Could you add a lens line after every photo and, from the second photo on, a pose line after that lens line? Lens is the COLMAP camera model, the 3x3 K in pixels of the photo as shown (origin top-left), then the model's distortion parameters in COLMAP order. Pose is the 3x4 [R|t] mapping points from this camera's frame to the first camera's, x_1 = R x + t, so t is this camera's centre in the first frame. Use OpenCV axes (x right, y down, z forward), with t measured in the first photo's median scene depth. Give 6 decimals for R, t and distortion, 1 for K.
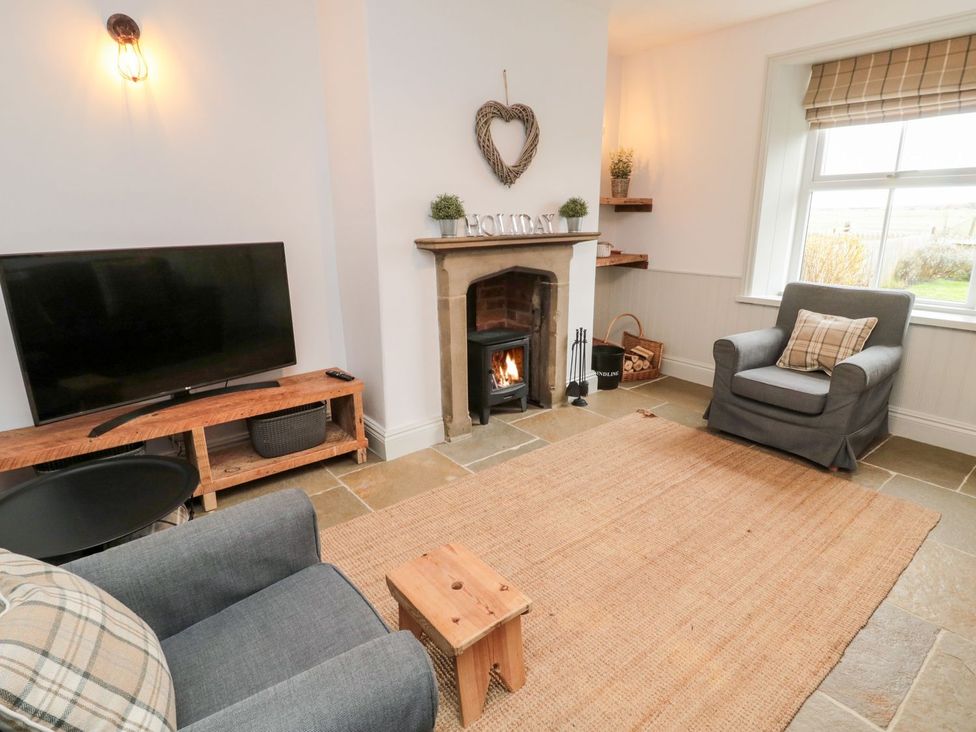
lens RADIAL K [[532.5, 0, 485.7], [0, 532.5, 362.4], [0, 0, 1]] dist [-0.008898, -0.008688]
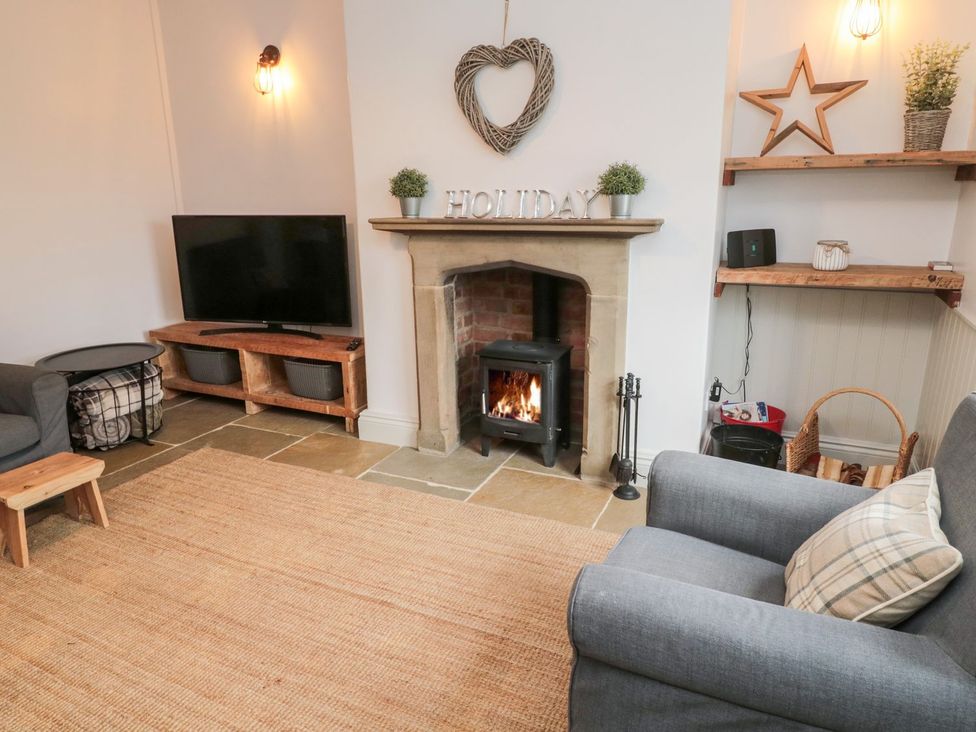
lens RADIAL K [[662.2, 0, 493.2], [0, 662.2, 359.2], [0, 0, 1]] dist [0.006428, -0.004589]
pose [[0.427786, 0.228089, -0.874628, 0.981118], [-0.231304, 0.963042, 0.138014, -0.188891], [0.873784, 0.143264, 0.464734, 0.633115]]
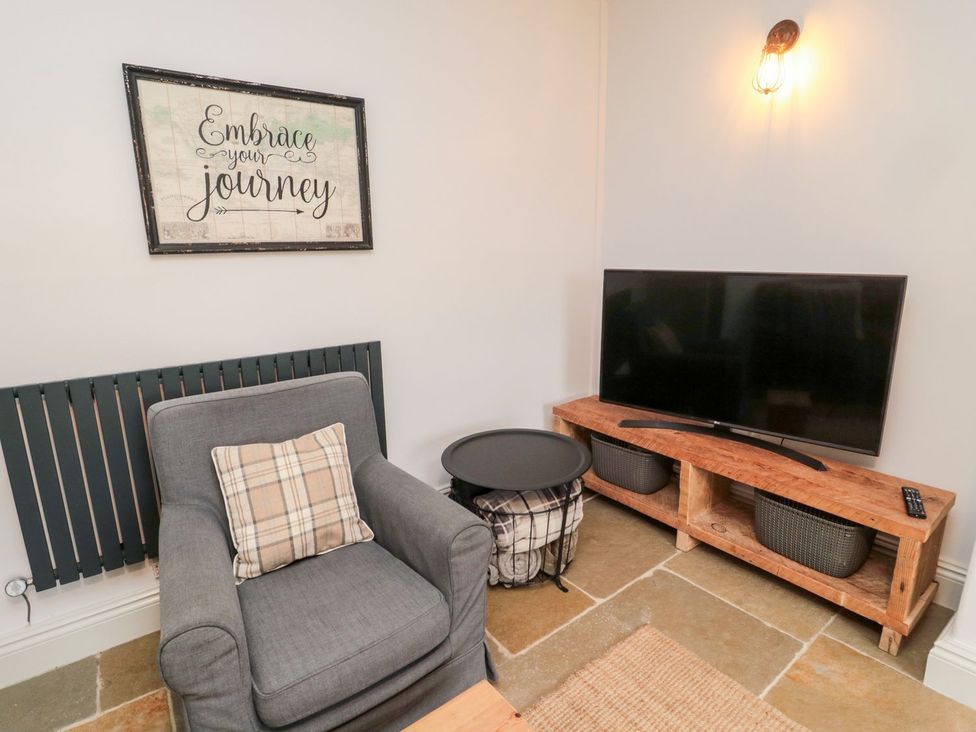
lens RADIAL K [[516.7, 0, 491.8], [0, 516.7, 366.8], [0, 0, 1]] dist [-0.003162, -0.008377]
pose [[-0.023230, 0.237627, -0.971079, 0.258348], [-0.250099, 0.939074, 0.235778, -0.135017], [0.967942, 0.248343, 0.037616, 0.477646]]
